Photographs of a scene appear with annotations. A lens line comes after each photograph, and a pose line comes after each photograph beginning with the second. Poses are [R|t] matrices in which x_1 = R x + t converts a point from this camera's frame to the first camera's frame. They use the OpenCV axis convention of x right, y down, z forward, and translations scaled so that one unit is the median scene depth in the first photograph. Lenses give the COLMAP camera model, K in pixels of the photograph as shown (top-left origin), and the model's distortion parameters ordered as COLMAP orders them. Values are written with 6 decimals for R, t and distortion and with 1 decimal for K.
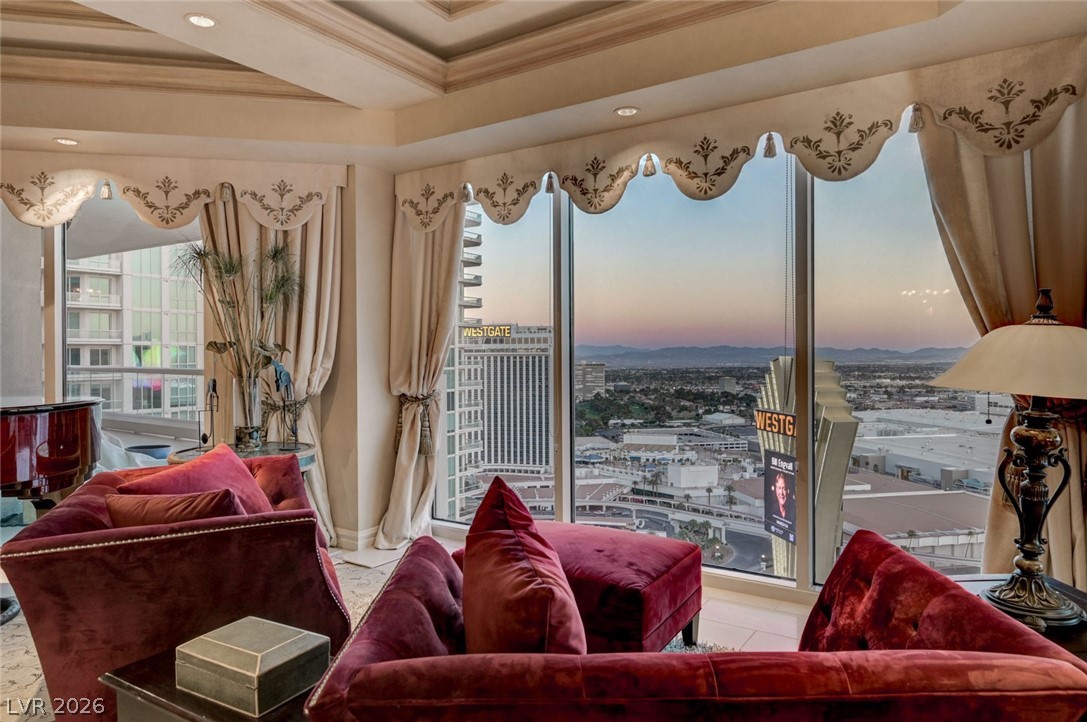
lens RADIAL K [[733.3, 0, 555.3], [0, 733.3, 354.1], [0, 0, 1]] dist [0.006279, -0.003343]
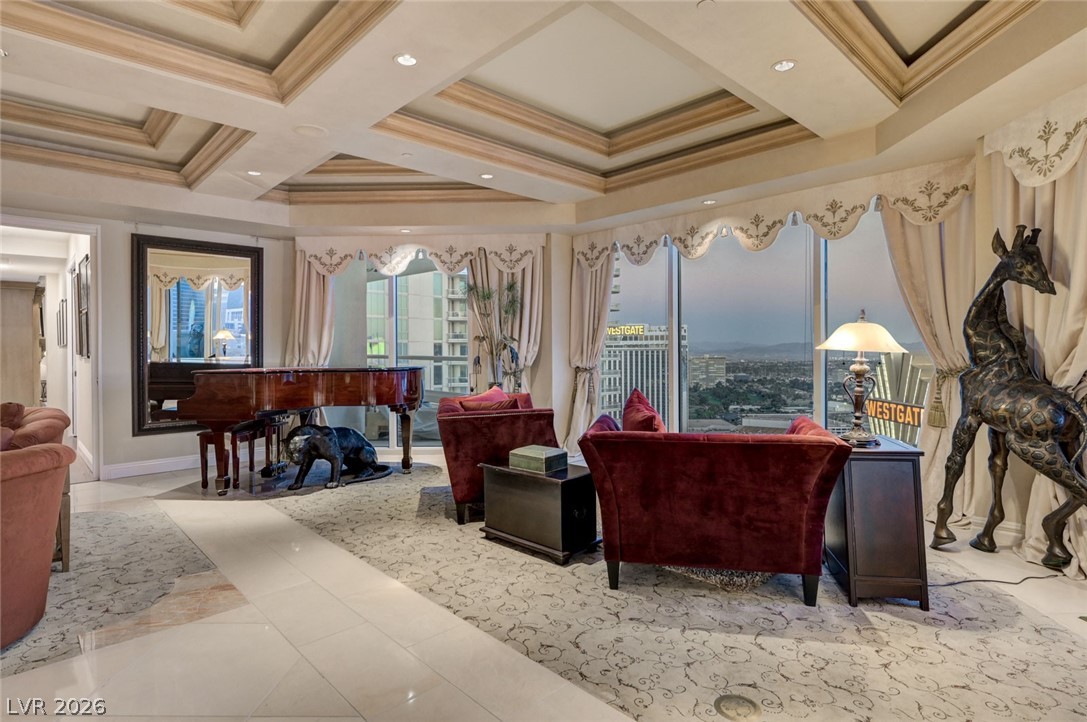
lens RADIAL K [[609.0, 0, 535.3], [0, 609.0, 354.5], [0, 0, 1]] dist [0.006512, 0.000512]
pose [[0.972026, 0.000936, -0.234873, 0.028616], [0.000998, 0.999967, 0.008112, 0.016258], [0.234873, -0.008119, 0.971992, -0.409512]]
